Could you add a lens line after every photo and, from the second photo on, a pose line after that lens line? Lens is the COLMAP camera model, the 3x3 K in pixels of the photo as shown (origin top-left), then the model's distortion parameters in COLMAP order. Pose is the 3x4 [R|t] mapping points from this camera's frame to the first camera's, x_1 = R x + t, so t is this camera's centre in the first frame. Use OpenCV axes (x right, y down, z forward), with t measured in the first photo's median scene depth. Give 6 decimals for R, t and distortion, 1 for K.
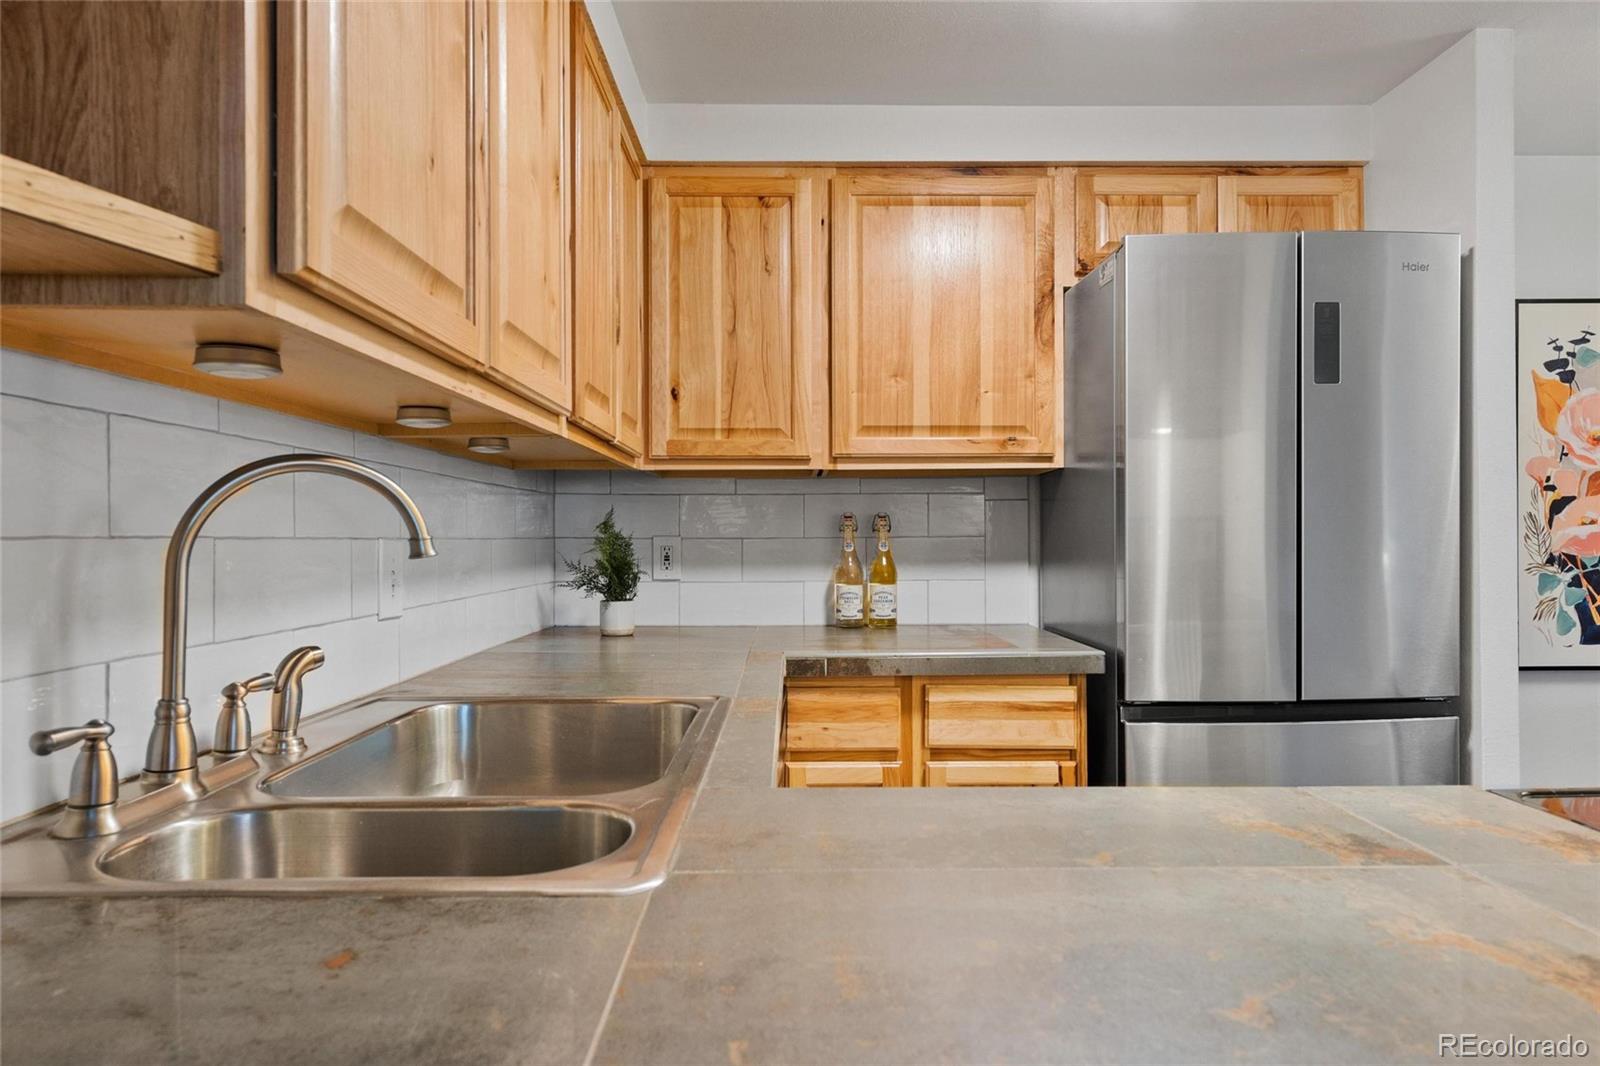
lens RADIAL K [[983.9, 0, 800.0], [0, 983.9, 533.0], [0, 0, 1]] dist [-0.001251, -0.000112]
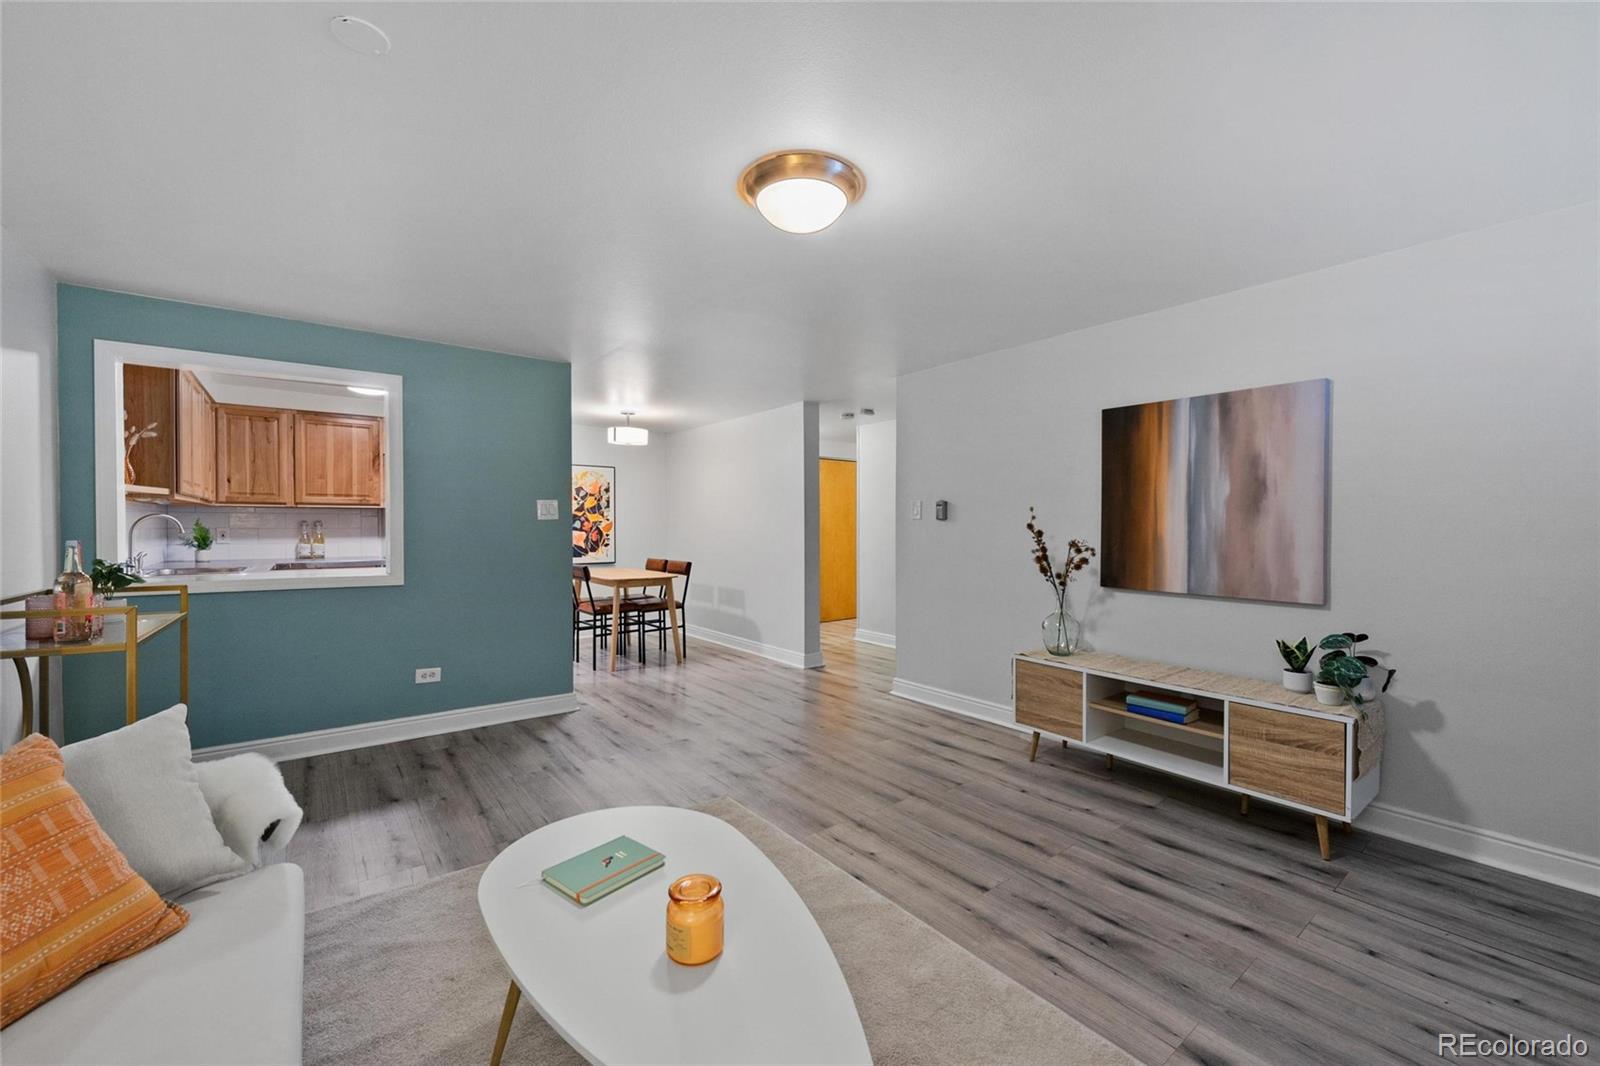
lens RADIAL K [[631.2, 0, 804.4], [0, 631.2, 536.0], [0, 0, 1]] dist [-0.011396, -0.000231]
pose [[0.791560, -0.005457, 0.611067, 0.088452], [-0.004530, 0.999880, 0.014797, -0.007327], [-0.611074, -0.014480, 0.791441, -1.449956]]
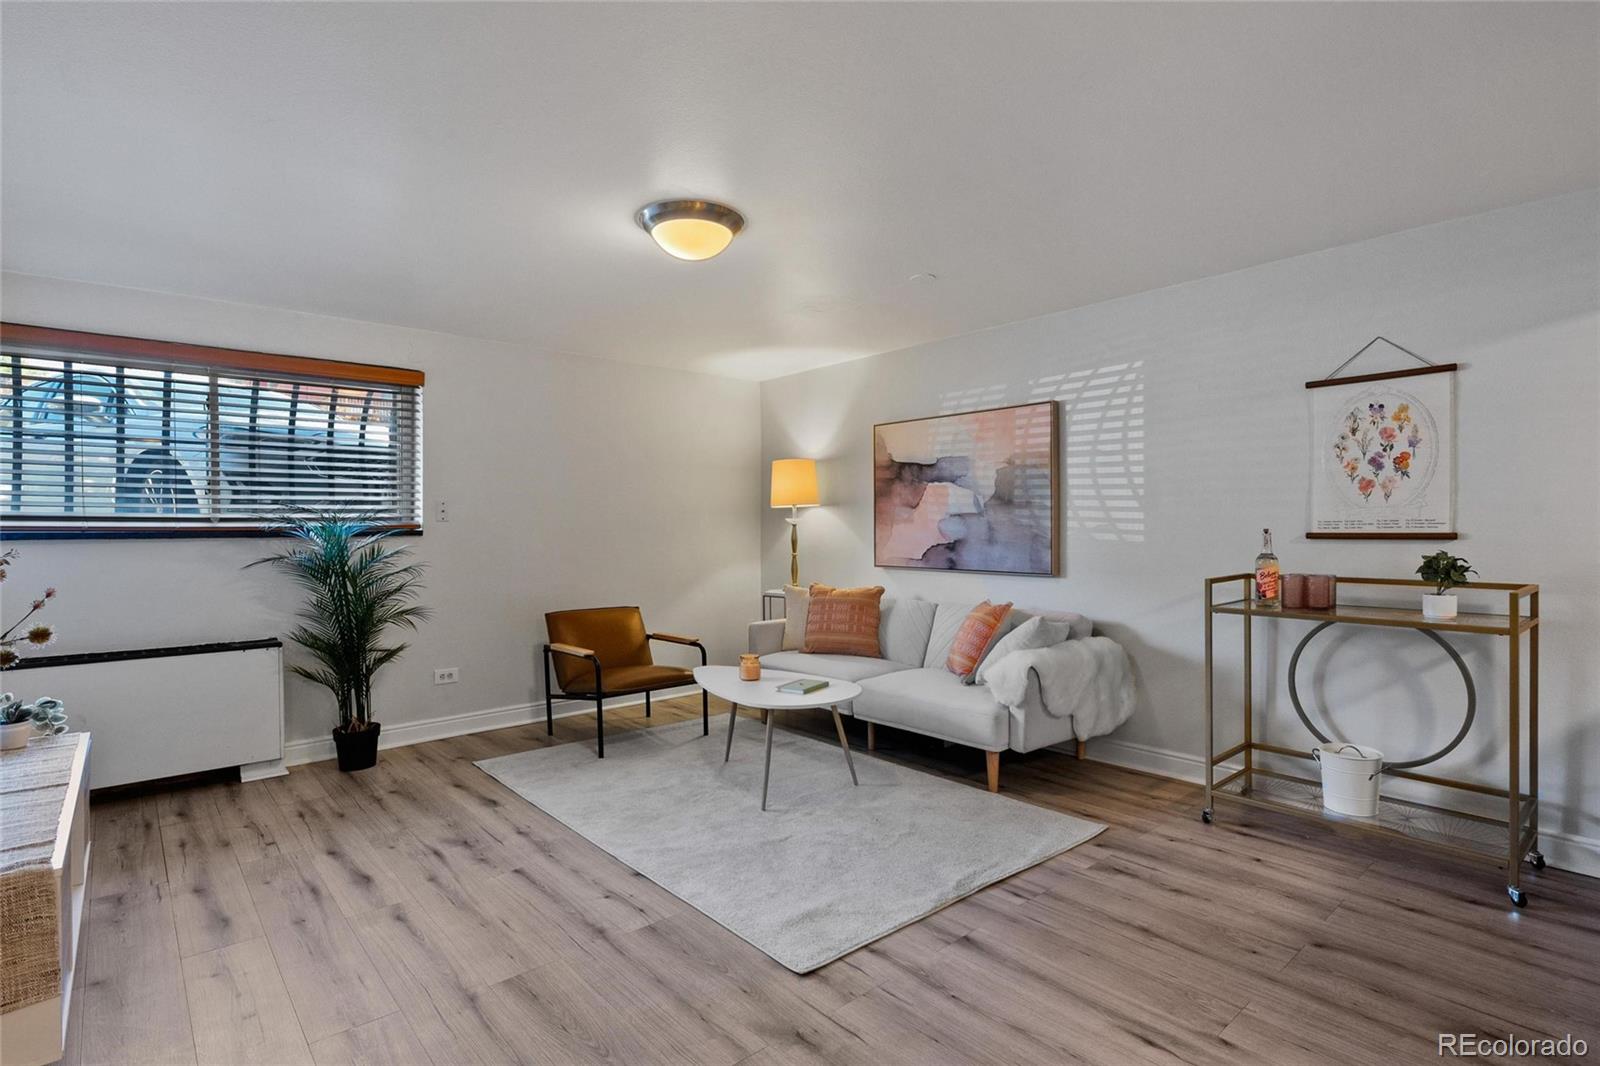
lens RADIAL K [[819.9, 0, 810.5], [0, 819.9, 506.3], [0, 0, 1]] dist [-0.002893, -0.001673]
pose [[-0.750420, -0.014103, -0.660810, 1.097069], [0.009109, 0.999457, -0.031675, 0.007411], [0.660898, -0.029789, -0.749884, -0.009485]]
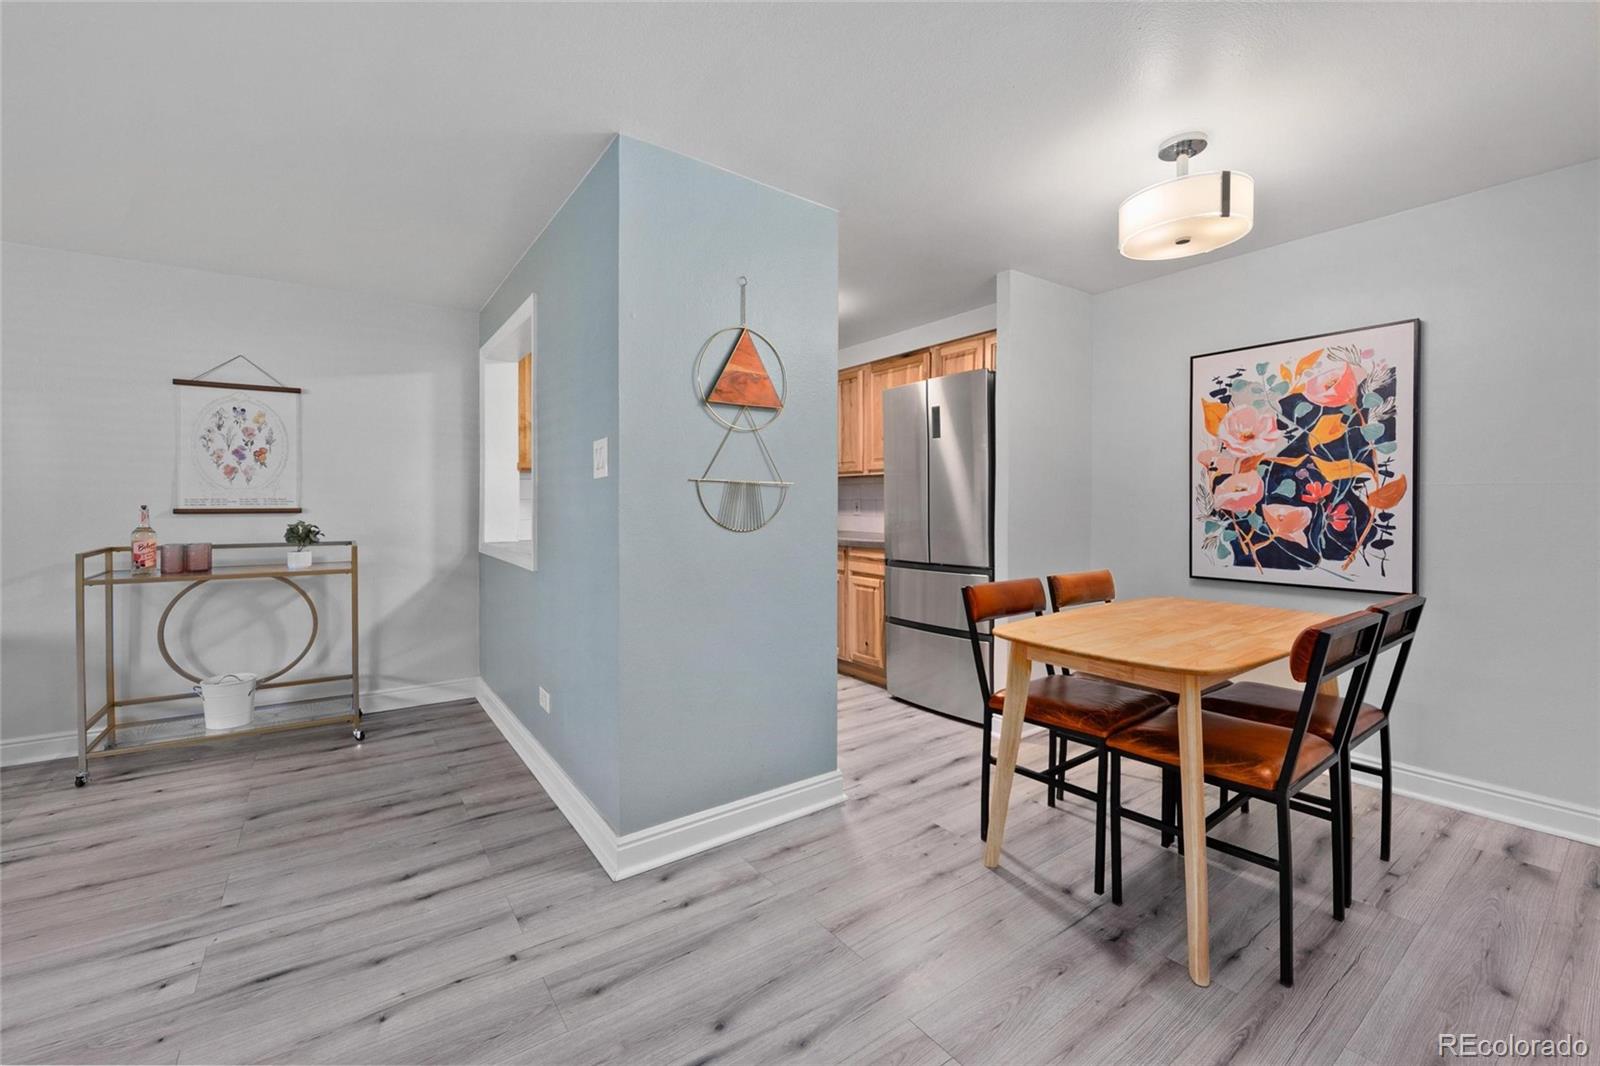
lens RADIAL K [[631.2, 0, 804.4], [0, 631.2, 536.0], [0, 0, 1]] dist [-0.011396, -0.000231]
pose [[0.581912, 0.042375, -0.812147, 1.254354], [0.002982, 0.998524, 0.054236, 0.006887], [0.813246, -0.033982, 0.580927, -0.171148]]
